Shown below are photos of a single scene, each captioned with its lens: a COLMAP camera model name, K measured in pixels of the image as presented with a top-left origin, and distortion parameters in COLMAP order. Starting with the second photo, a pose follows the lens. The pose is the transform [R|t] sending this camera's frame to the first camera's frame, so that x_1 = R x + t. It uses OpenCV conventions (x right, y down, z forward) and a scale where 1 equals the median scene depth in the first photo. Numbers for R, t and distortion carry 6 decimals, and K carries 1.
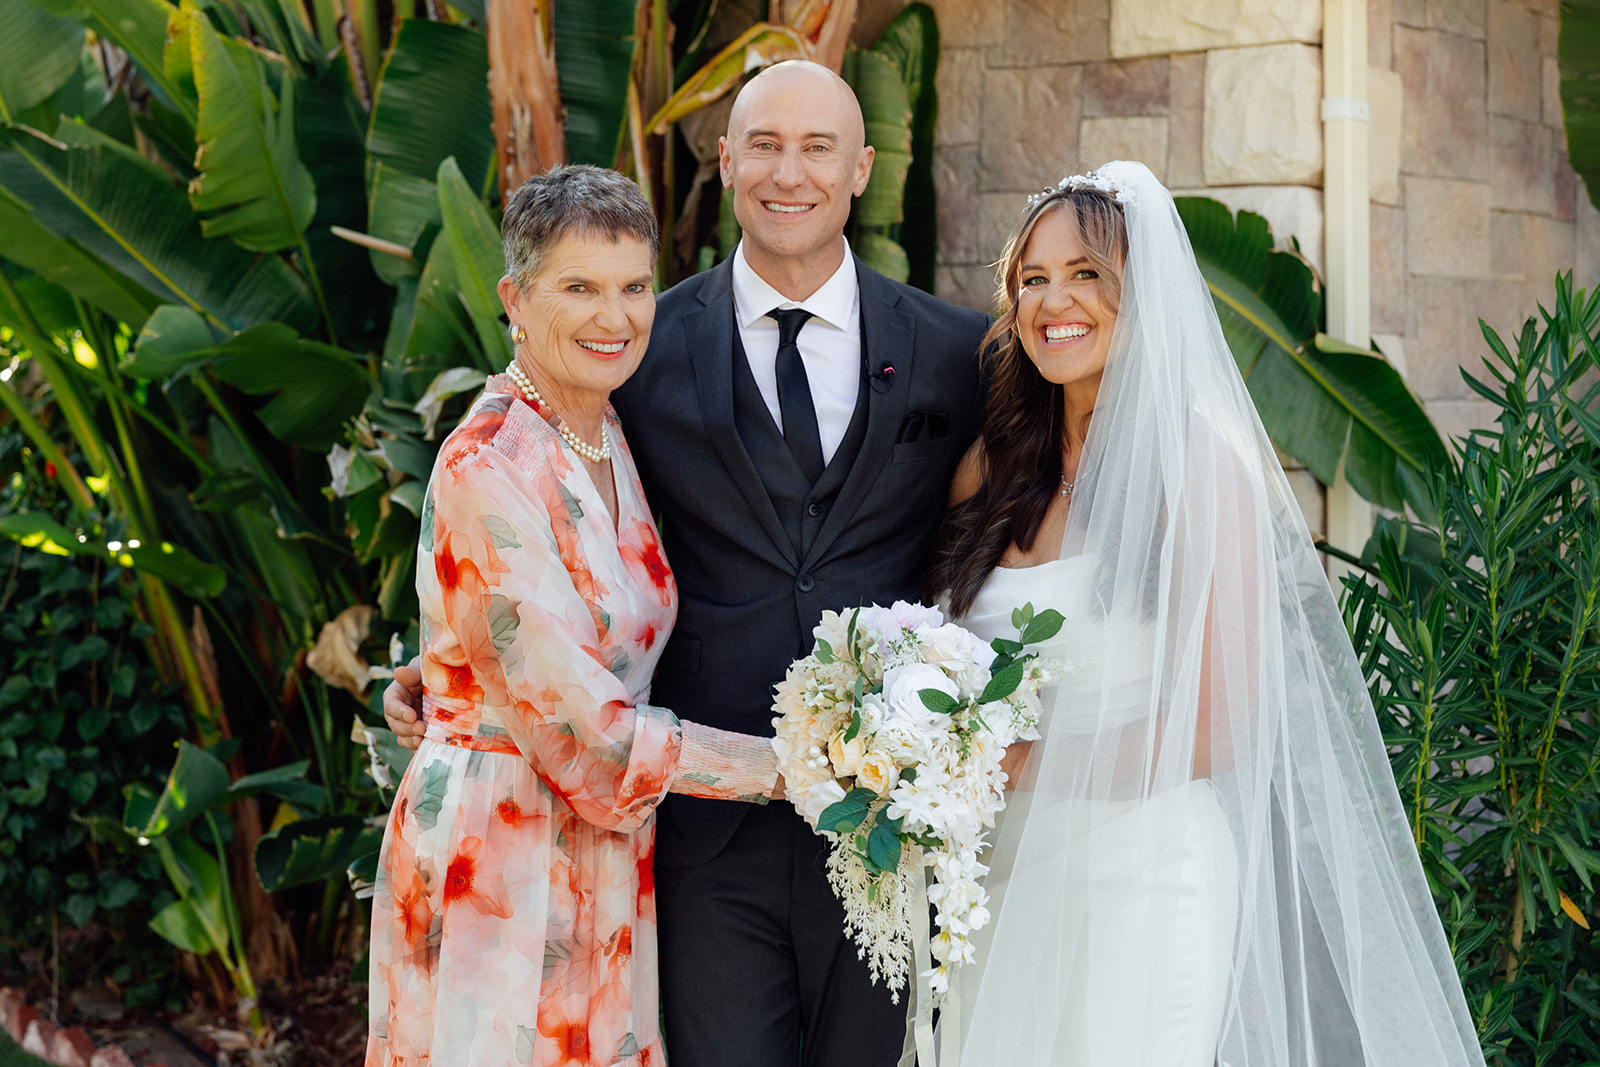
lens RADIAL K [[2496.2, 0, 795.0], [0, 2496.2, 518.7], [0, 0, 1]] dist [-0.017090, 0.000000]
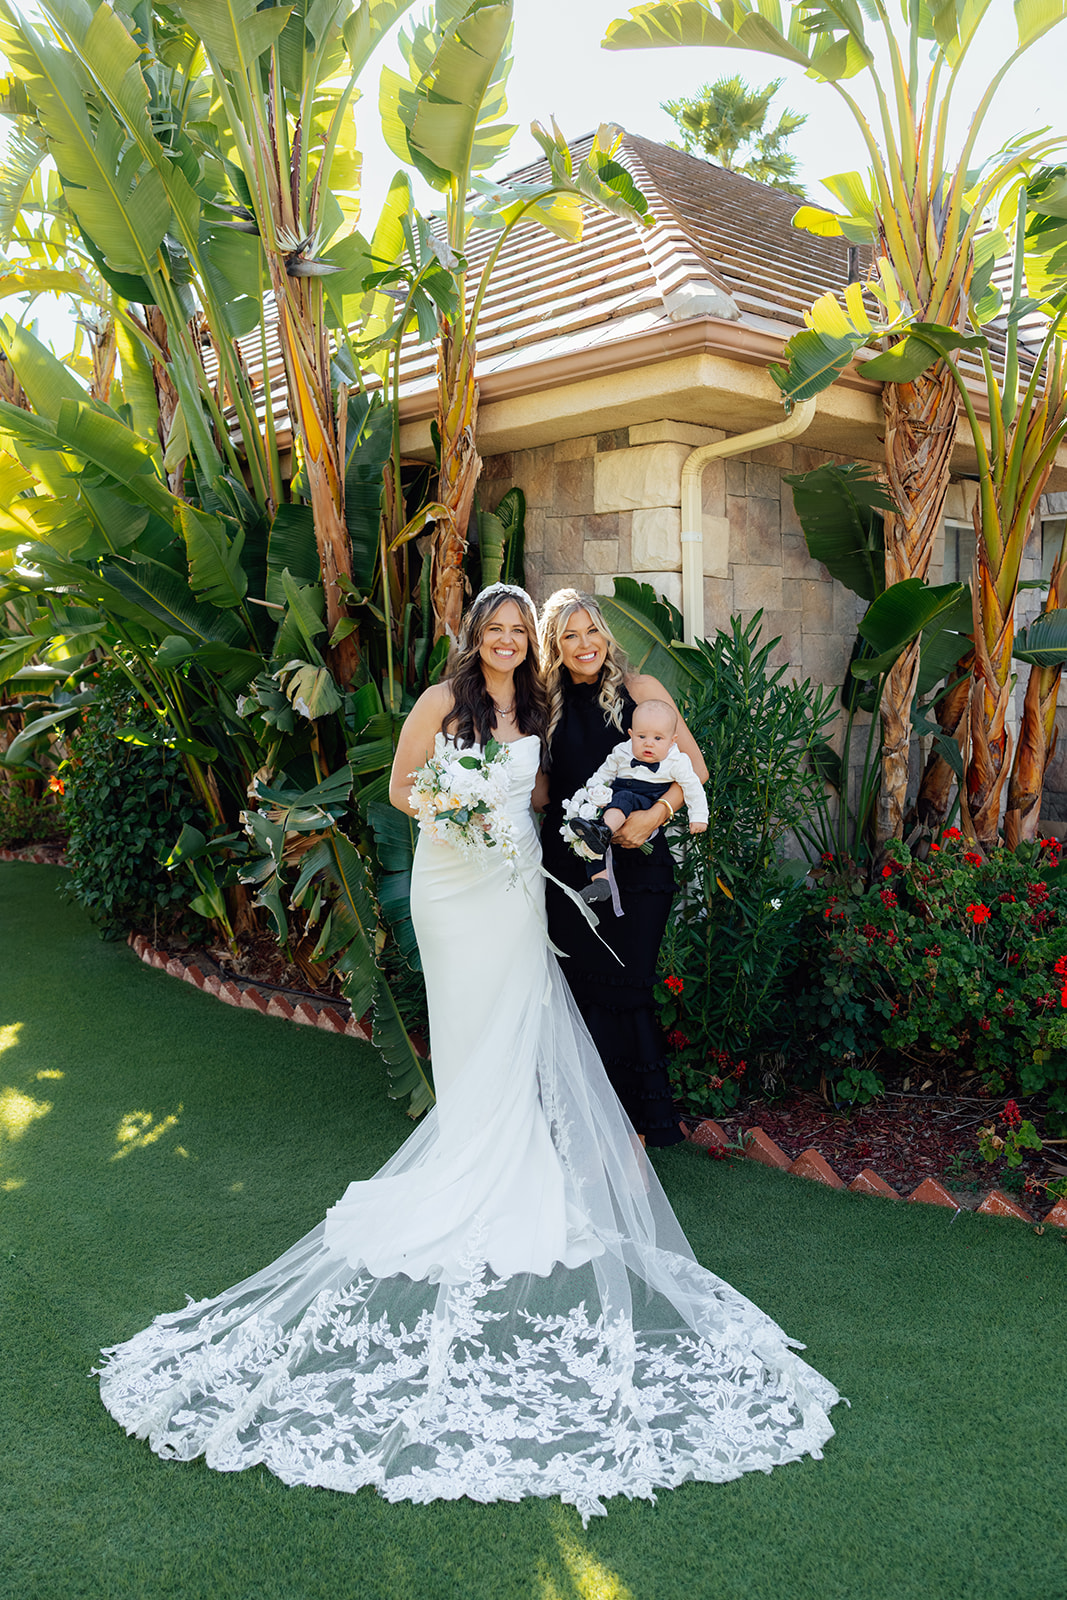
lens RADIAL K [[1298.4, 0, 539.7], [0, 1298.4, 809.4], [0, 0, 1]] dist [-0.079373, 0.009682]
pose [[0.997484, -0.003888, -0.070792, 0.155569], [0.008569, 0.997787, 0.065937, 0.000566], [0.070379, -0.066377, 0.995309, -0.154944]]
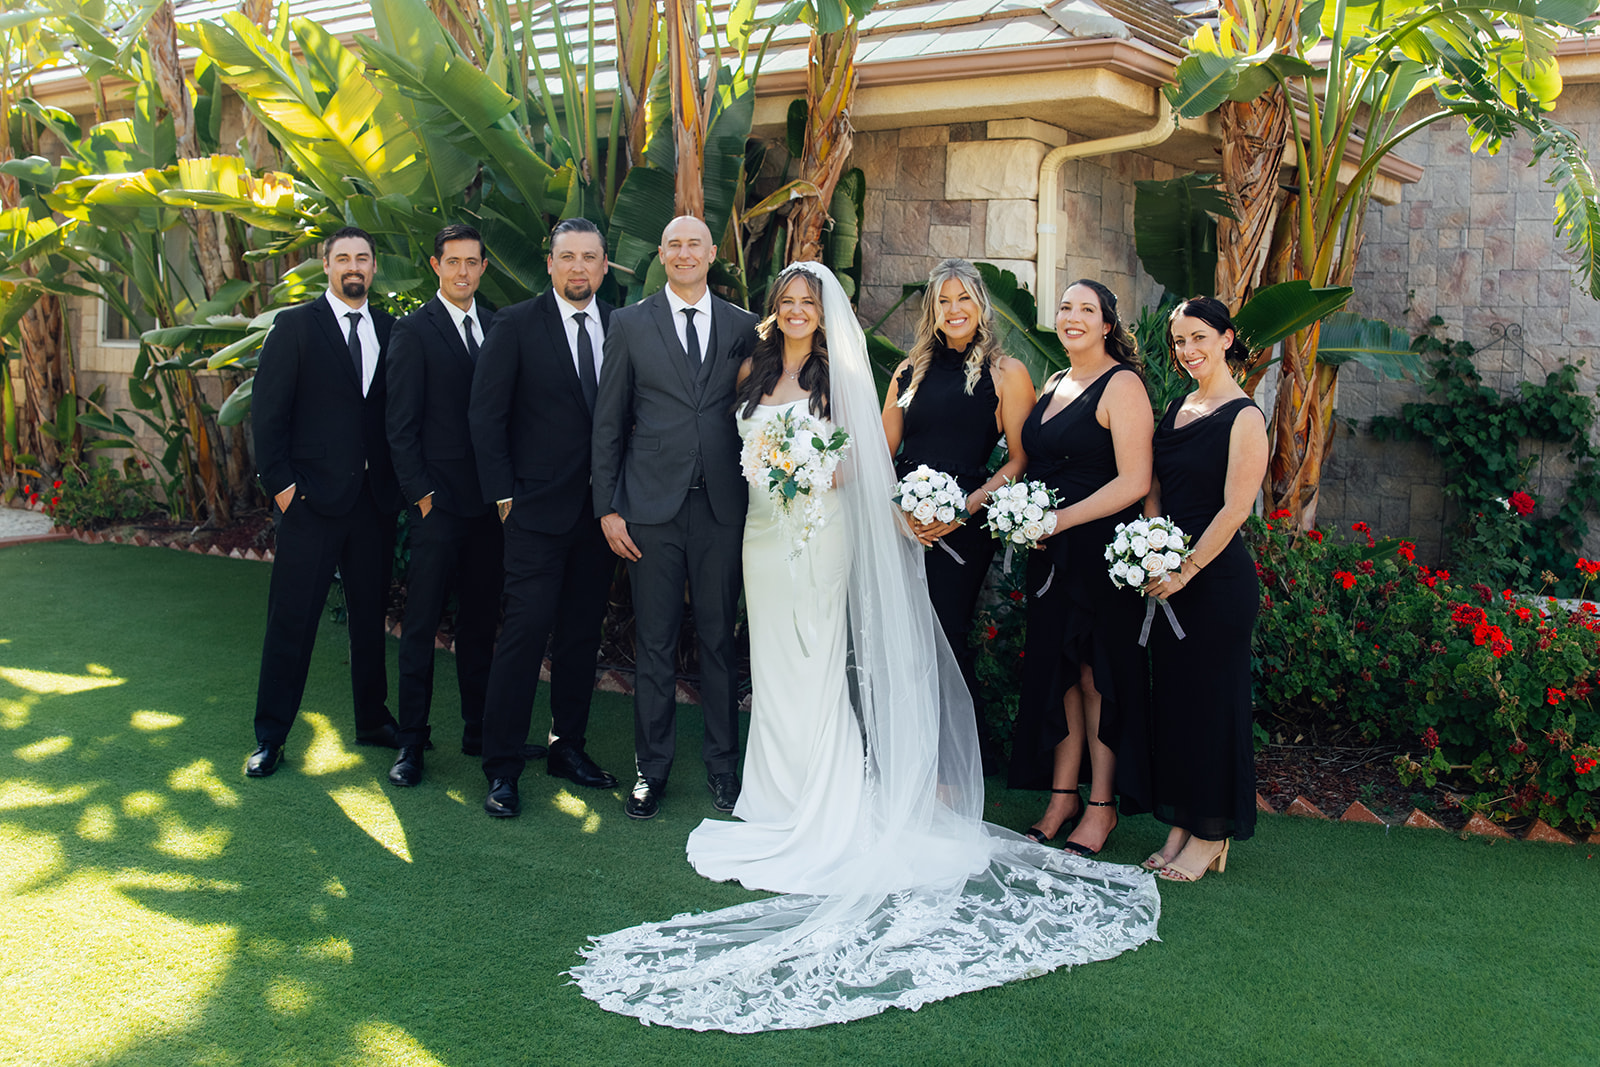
lens RADIAL K [[1564.1, 0, 824.7], [0, 1564.1, 360.9], [0, 0, 1]] dist [-0.047455, 0.000000]
pose [[0.991246, 0.034222, 0.127515, -0.157777], [-0.029182, 0.998725, -0.041188, 0.024907], [-0.128762, 0.037107, 0.990981, -0.394646]]
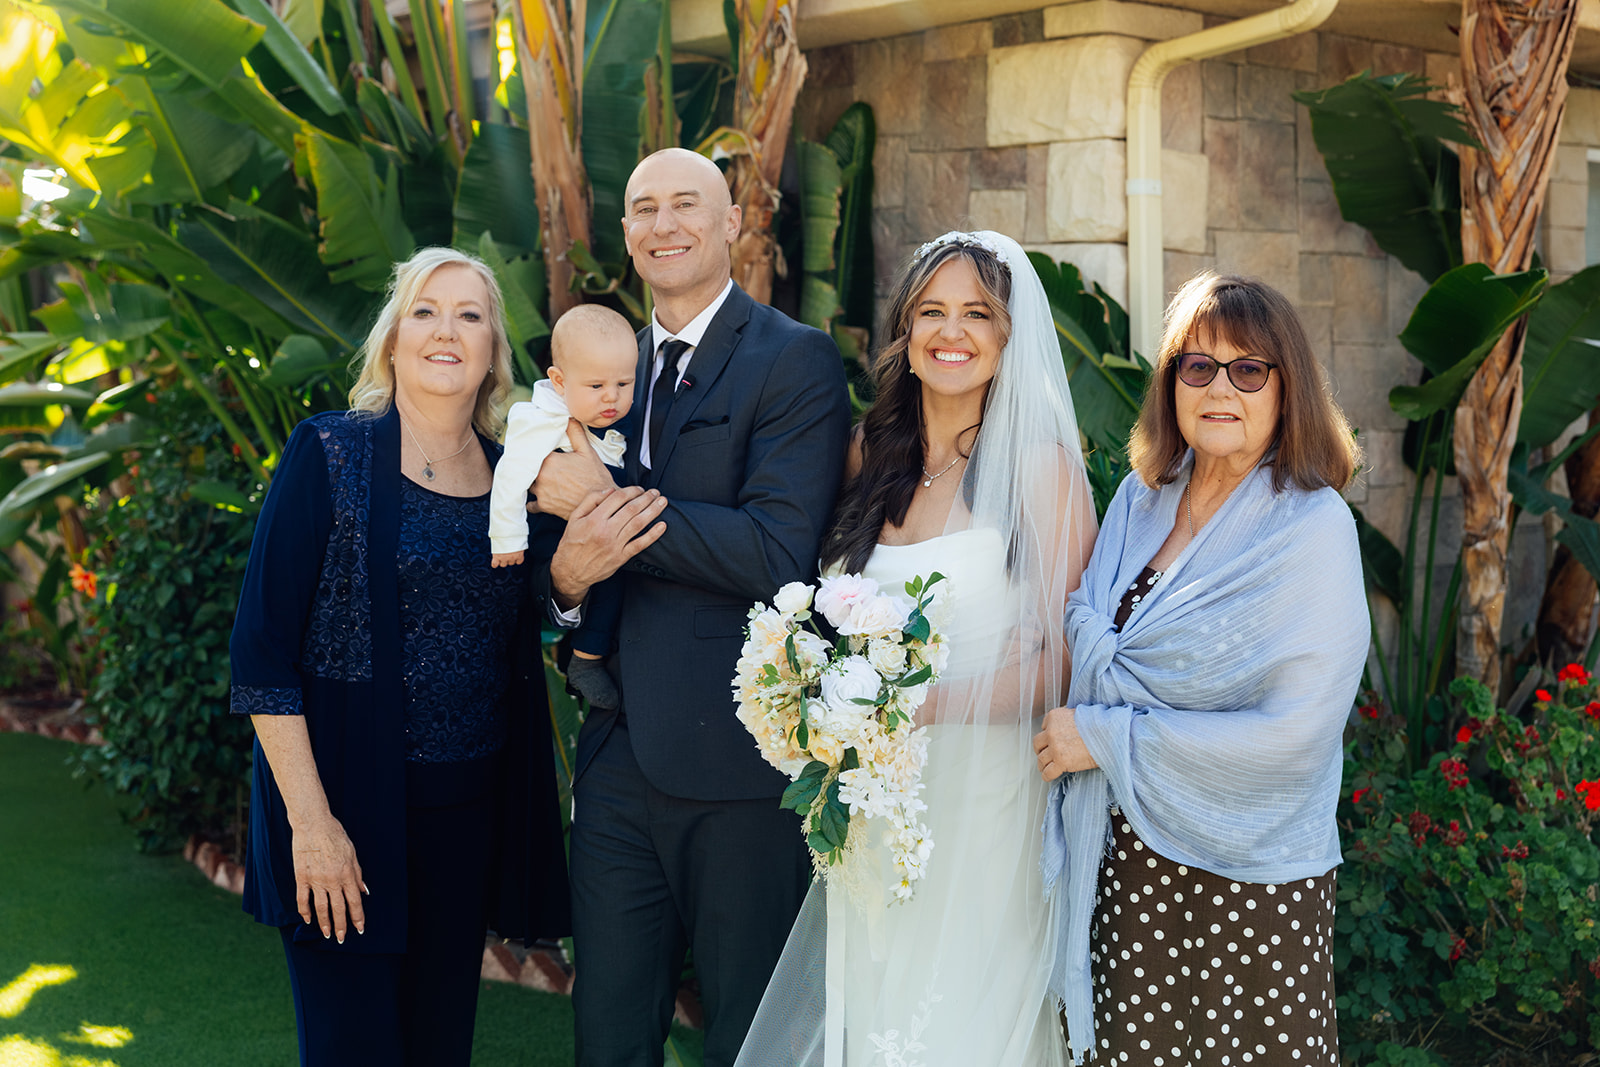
lens RADIAL K [[2509.9, 0, 842.2], [0, 2509.9, 480.5], [0, 0, 1]] dist [0.006051, 0.000000]
pose [[0.995519, 0.001756, -0.094550, 0.174257], [-0.002599, 0.999958, -0.008790, 0.008601], [0.094530, 0.008996, 0.995481, -0.355936]]
